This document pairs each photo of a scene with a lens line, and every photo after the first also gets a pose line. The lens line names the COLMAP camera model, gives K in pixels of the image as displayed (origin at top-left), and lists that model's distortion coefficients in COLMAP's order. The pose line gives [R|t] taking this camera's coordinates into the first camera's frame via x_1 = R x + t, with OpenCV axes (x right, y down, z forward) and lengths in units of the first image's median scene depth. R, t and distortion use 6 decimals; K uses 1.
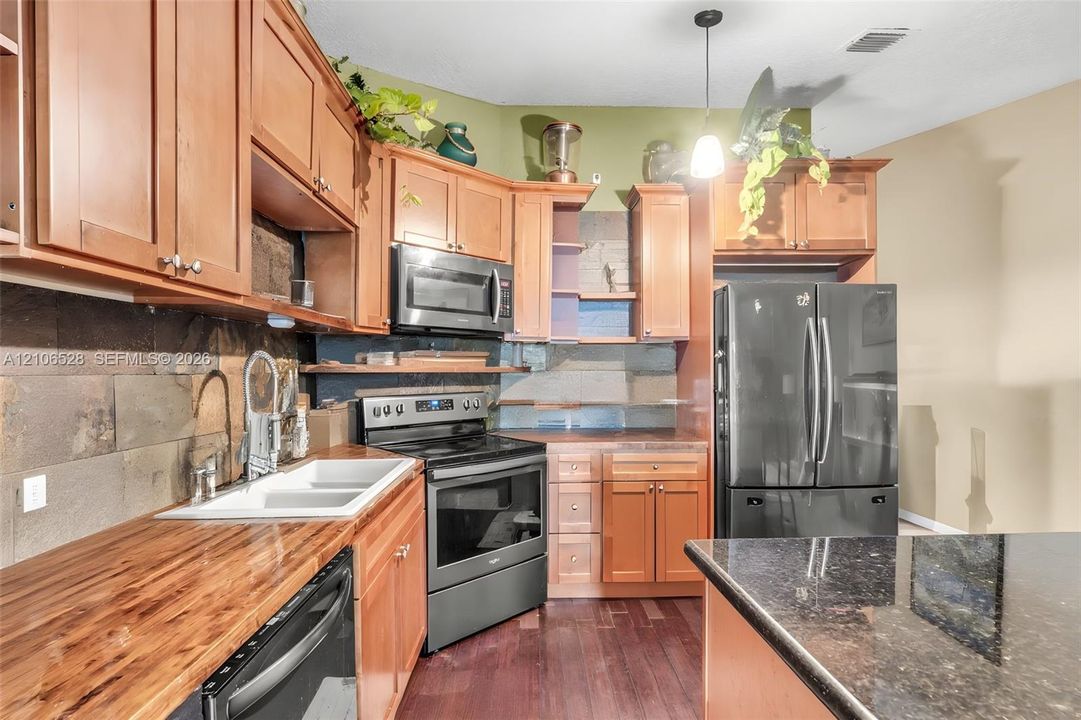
lens RADIAL K [[505.2, 0, 549.6], [0, 505.2, 369.5], [0, 0, 1]] dist [-0.001899, 0.003509]
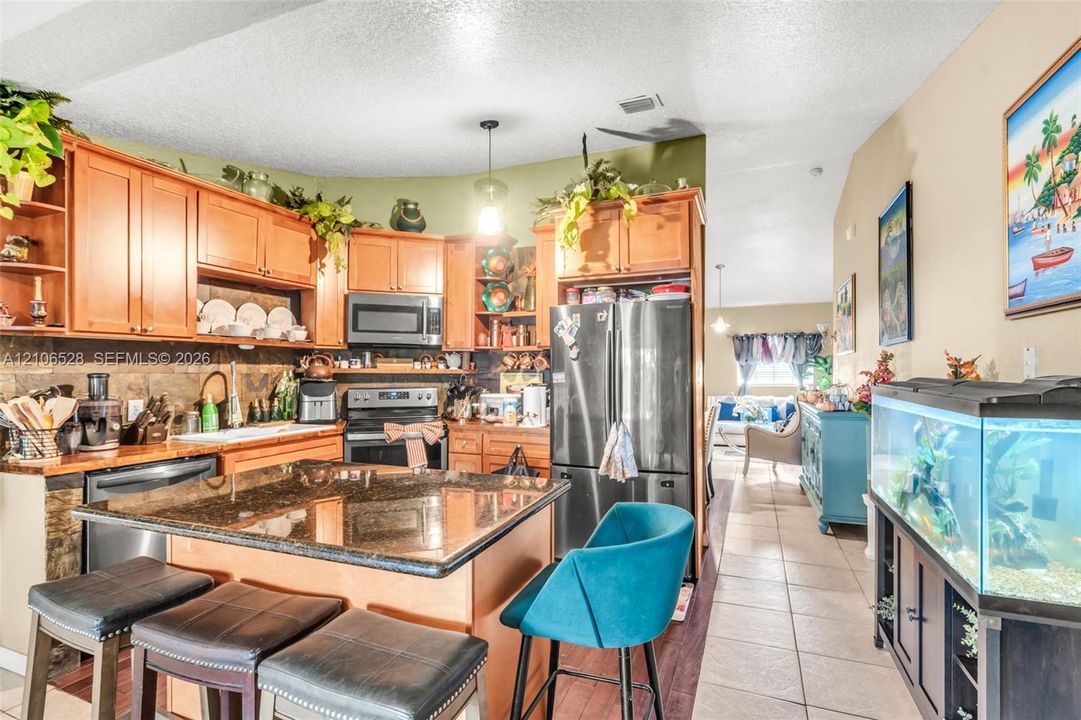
lens RADIAL K [[505.2, 0, 539.4], [0, 505.2, 364.1], [0, 0, 1]] dist [-0.001899, 0.003509]
pose [[0.909494, -0.000860, -0.415717, 0.912070], [-0.004275, 0.999926, -0.011419, -0.007205], [0.415696, 0.012163, 0.909422, -0.192791]]
